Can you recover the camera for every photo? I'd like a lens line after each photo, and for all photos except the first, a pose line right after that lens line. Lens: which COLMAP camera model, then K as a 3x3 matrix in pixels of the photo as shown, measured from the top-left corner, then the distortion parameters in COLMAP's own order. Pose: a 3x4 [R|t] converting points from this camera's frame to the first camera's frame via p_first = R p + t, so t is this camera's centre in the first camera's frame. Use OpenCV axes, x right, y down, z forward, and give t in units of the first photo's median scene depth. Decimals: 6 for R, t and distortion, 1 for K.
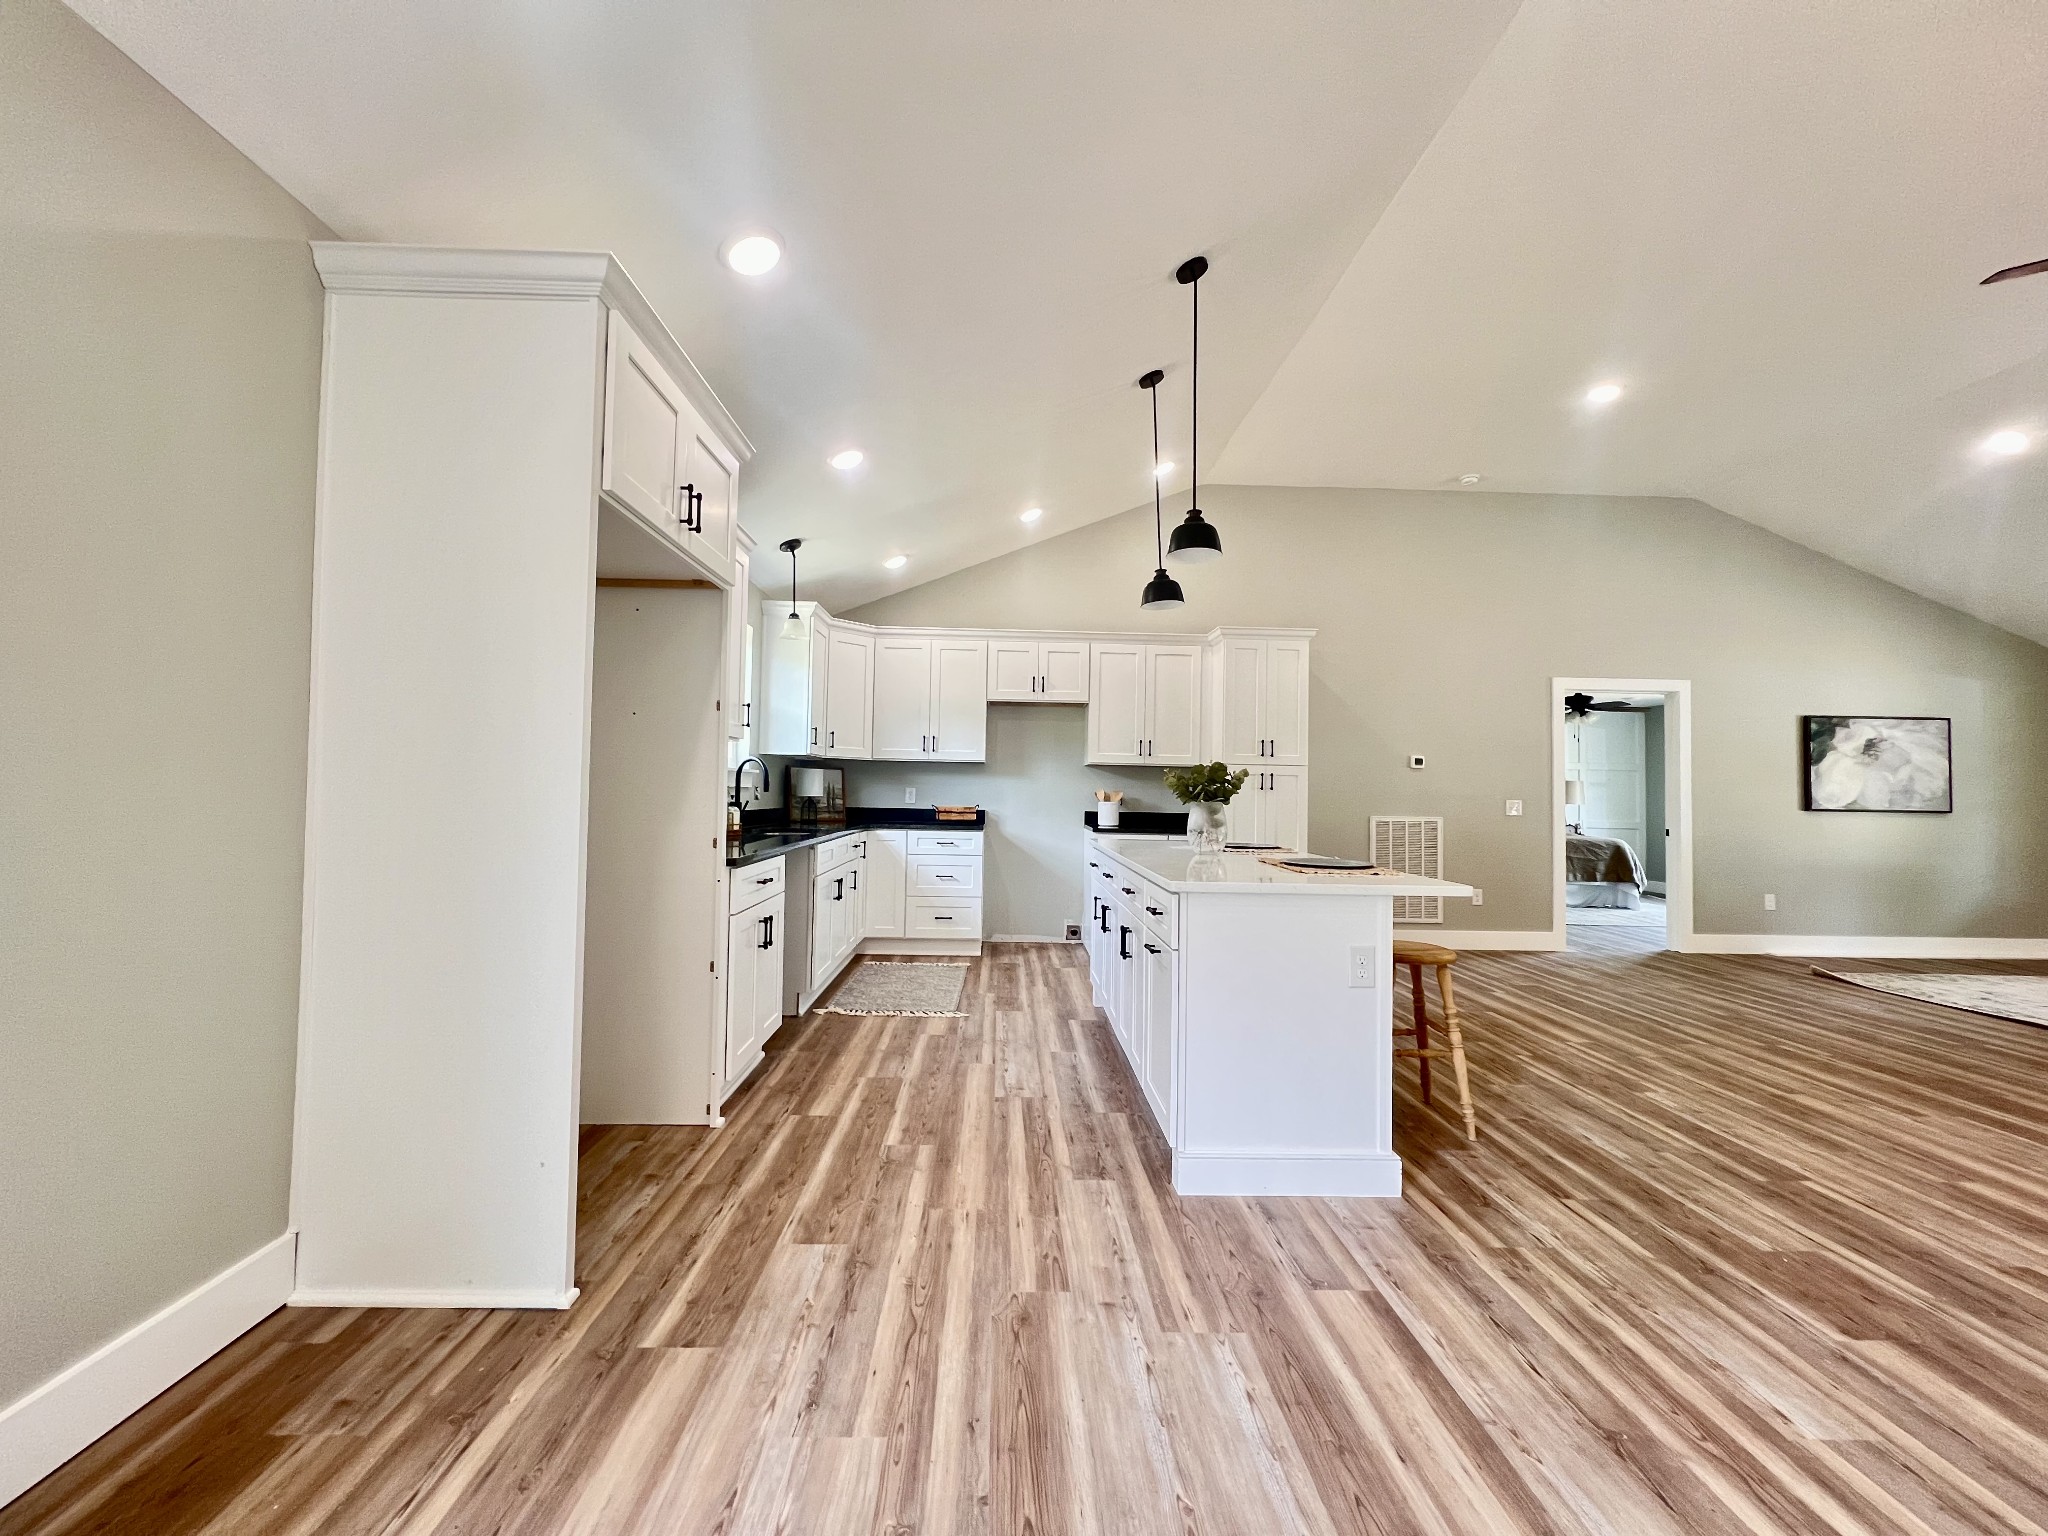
lens RADIAL K [[821.4, 0, 1017.2], [0, 821.4, 768.6], [0, 0, 1]] dist [0.000323, -0.000019]
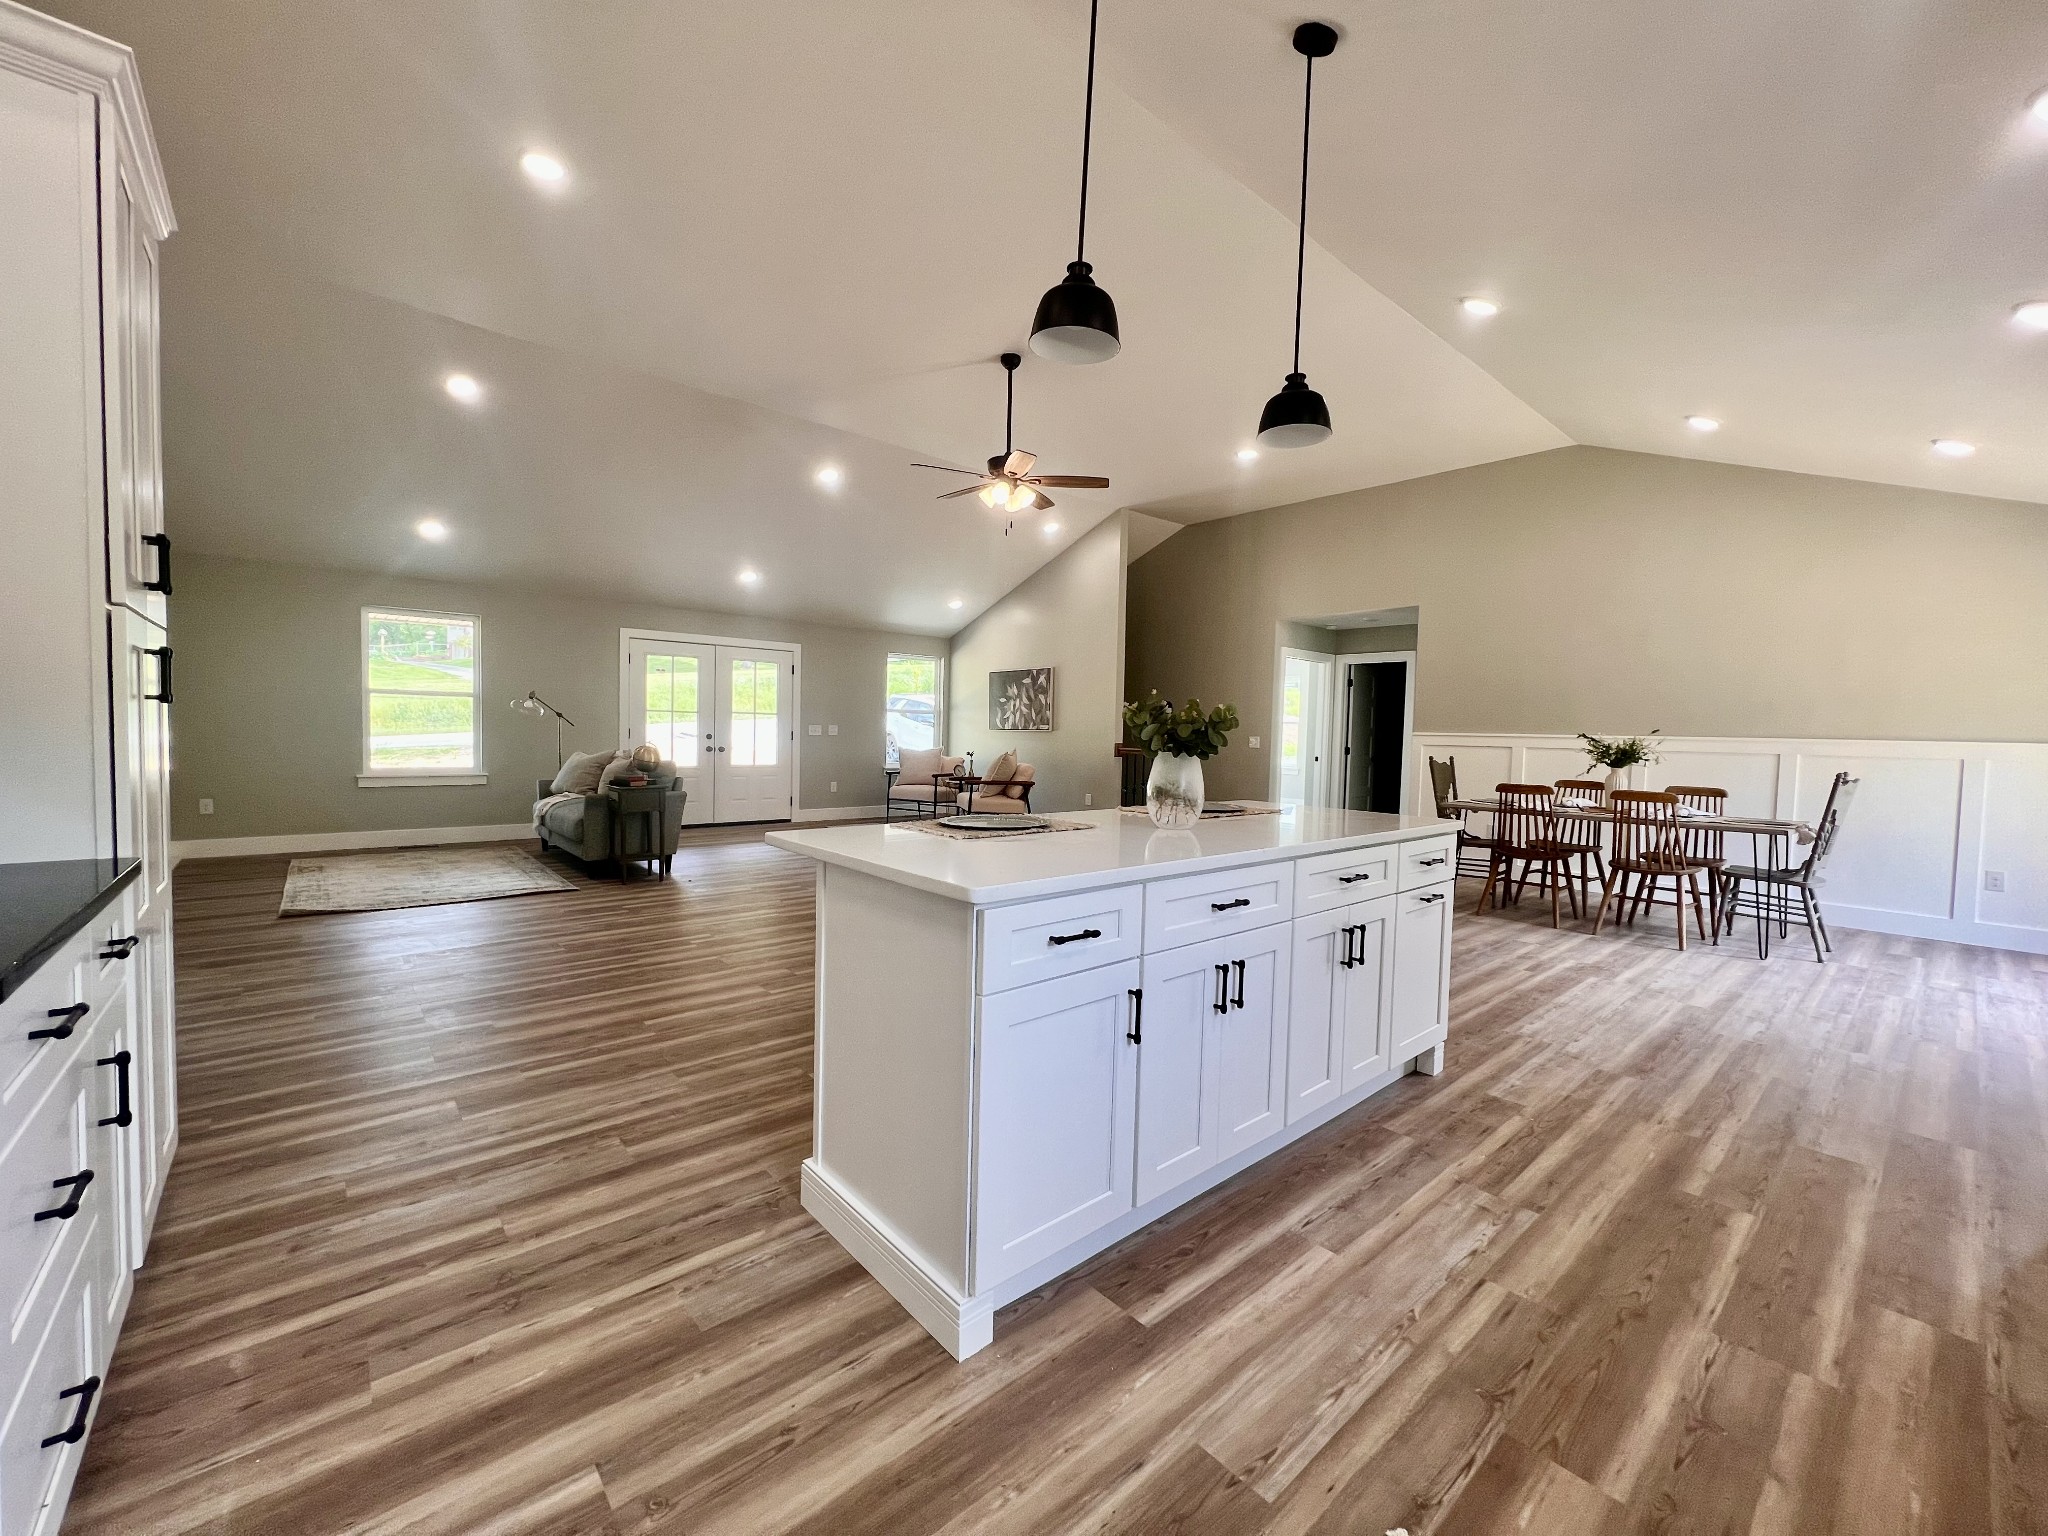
lens RADIAL K [[821.4, 0, 1023.9], [0, 821.4, 773.1], [0, 0, 1]] dist [0.000323, -0.000019]
pose [[-0.638904, -0.075292, 0.765593, -0.247196], [-0.056910, 0.997098, 0.050567, 0.035290], [-0.767178, -0.011262, -0.641335, 1.787638]]
